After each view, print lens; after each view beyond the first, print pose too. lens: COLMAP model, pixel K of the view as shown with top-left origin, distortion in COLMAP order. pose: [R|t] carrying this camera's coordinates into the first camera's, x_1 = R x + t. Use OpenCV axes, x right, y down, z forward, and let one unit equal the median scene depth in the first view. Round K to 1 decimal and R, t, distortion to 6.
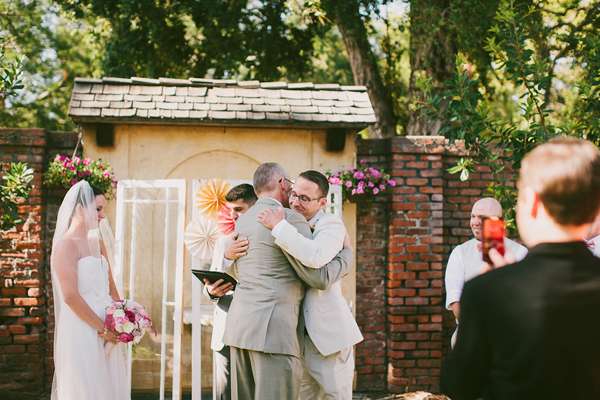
lens RADIAL K [[861.7, 0, 299.3], [0, 861.7, 199.5], [0, 0, 1]] dist [-0.082372, 0.000000]
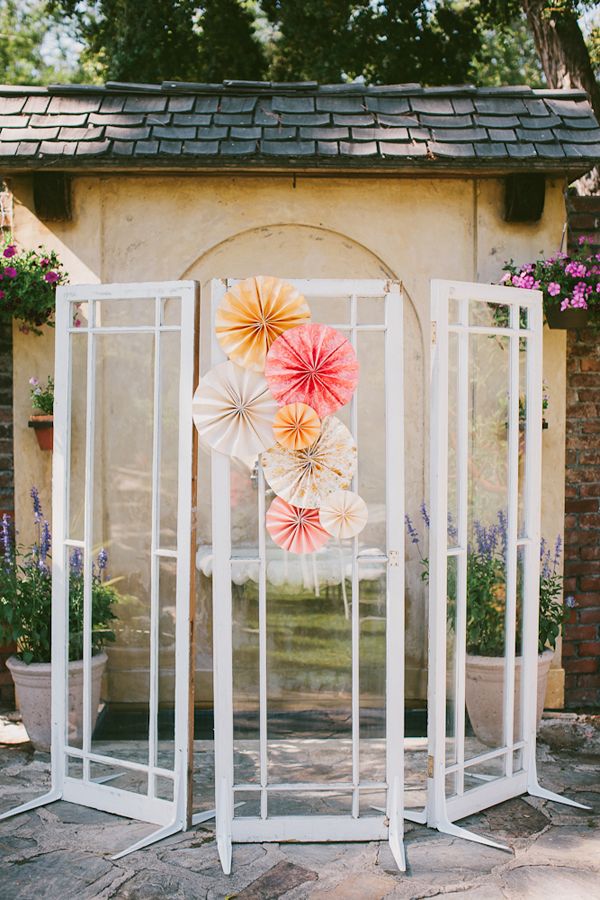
lens RADIAL K [[1292.5, 0, 303.4], [0, 1292.5, 455.2], [0, 0, 1]] dist [-0.082372, 0.000000]
pose [[0.992925, -0.000273, -0.118745, 0.004833], [0.012319, 0.994839, 0.100716, 0.000030], [0.118104, -0.101466, 0.987804, 0.265178]]
